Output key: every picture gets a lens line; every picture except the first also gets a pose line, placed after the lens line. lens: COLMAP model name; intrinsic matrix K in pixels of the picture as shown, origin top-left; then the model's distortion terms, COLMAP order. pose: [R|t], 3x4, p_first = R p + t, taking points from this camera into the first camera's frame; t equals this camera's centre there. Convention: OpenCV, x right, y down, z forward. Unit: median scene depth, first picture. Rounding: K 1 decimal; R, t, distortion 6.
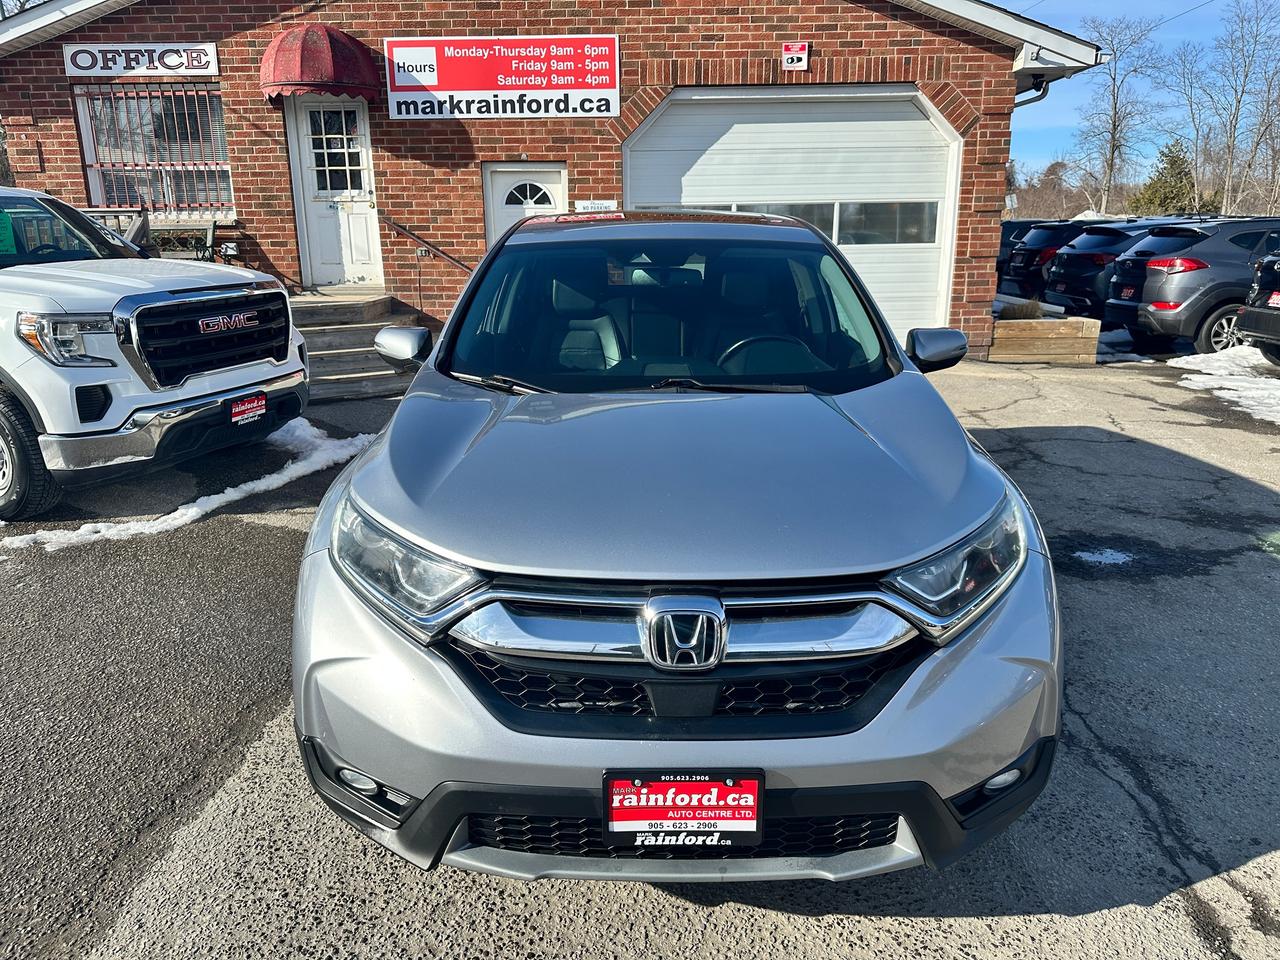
lens RADIAL K [[906.7, 0, 647.2], [0, 906.7, 479.2], [0, 0, 1]] dist [0.033777, -0.041721]
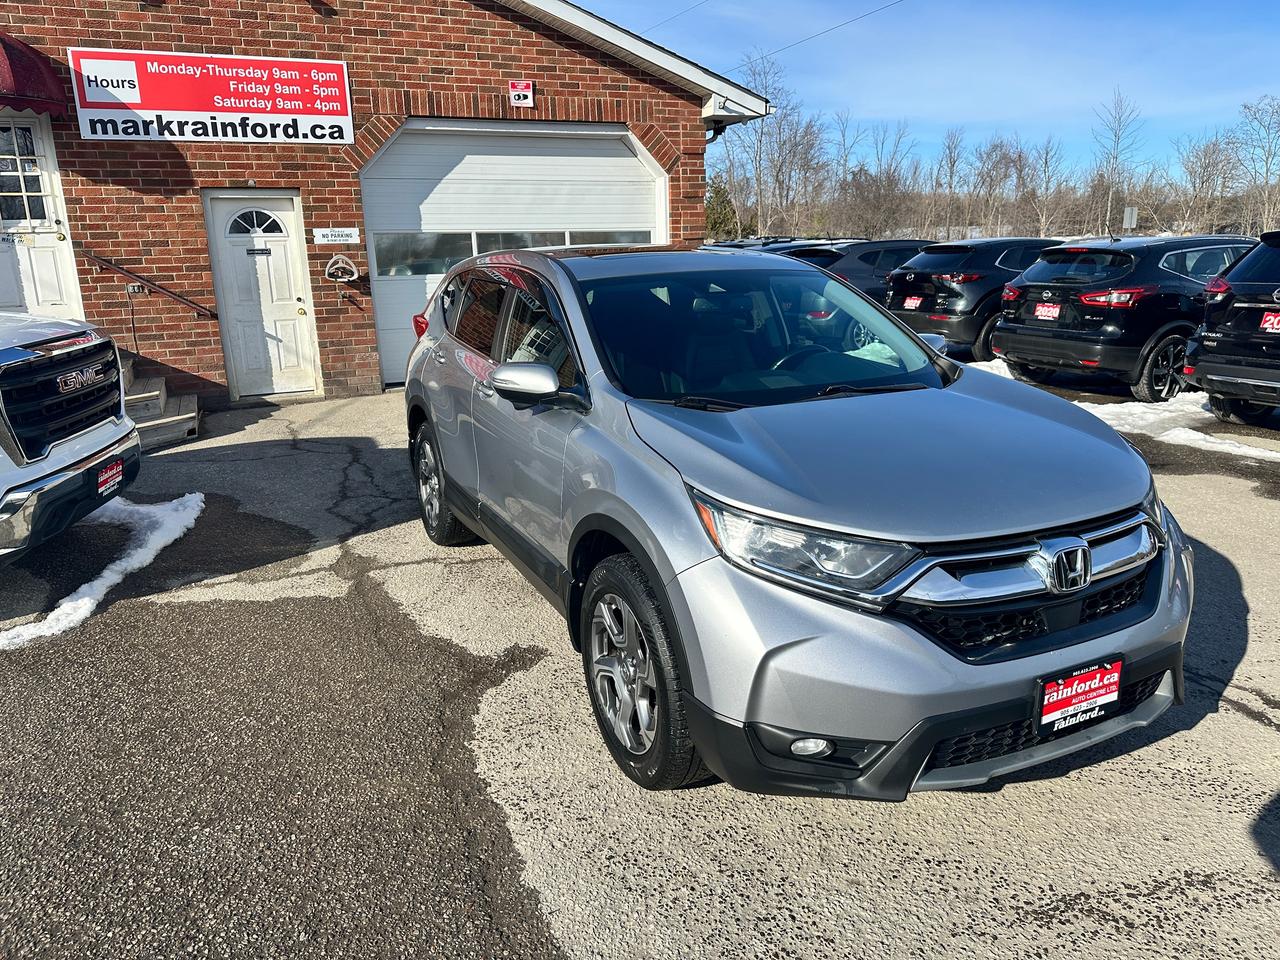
lens RADIAL K [[909.4, 0, 640.8], [0, 909.4, 473.3], [0, 0, 1]] dist [0.005226, -0.006400]
pose [[0.900582, -0.119255, 0.418007, -0.205571], [0.131002, 0.991382, 0.000595, -0.009083], [-0.414476, 0.054224, 0.908443, 0.006248]]
